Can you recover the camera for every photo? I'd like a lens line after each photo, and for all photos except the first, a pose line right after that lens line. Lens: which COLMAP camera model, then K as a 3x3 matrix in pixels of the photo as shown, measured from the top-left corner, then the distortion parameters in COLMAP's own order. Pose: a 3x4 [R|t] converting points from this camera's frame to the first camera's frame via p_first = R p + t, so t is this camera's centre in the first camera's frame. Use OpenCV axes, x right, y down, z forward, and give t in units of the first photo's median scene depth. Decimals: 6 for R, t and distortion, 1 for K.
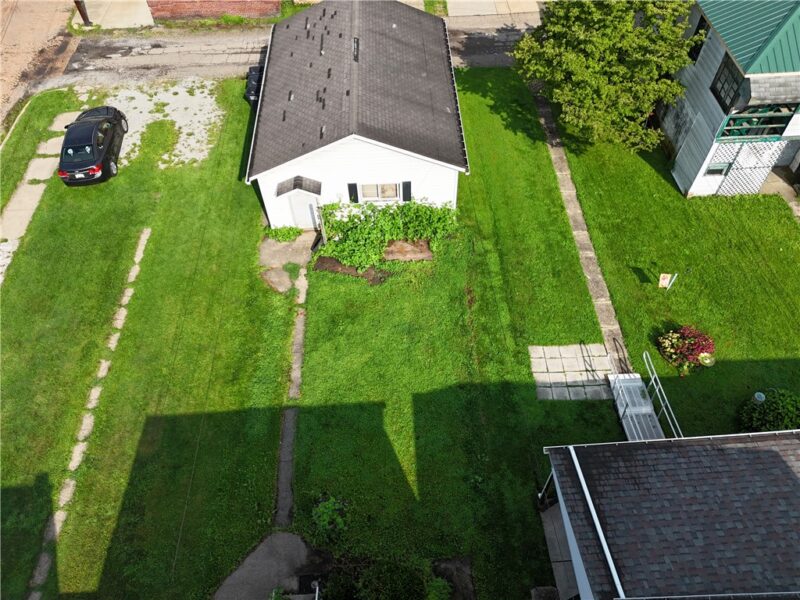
lens RADIAL K [[594.3, 0, 400.0], [0, 594.3, 300.0], [0, 0, 1]] dist [0.055338, -0.002534]
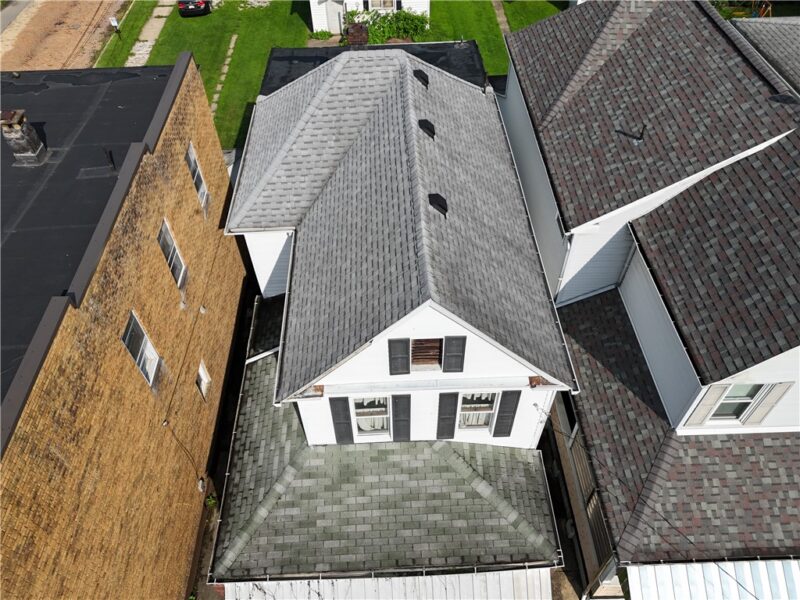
lens RADIAL K [[594.3, 0, 400.0], [0, 594.3, 300.0], [0, 0, 1]] dist [0.055338, -0.002534]
pose [[0.999981, 0.002502, 0.005579, 0.007431], [-0.002075, 0.997156, -0.075340, 0.729553], [-0.005751, 0.075327, 0.997142, -0.561233]]
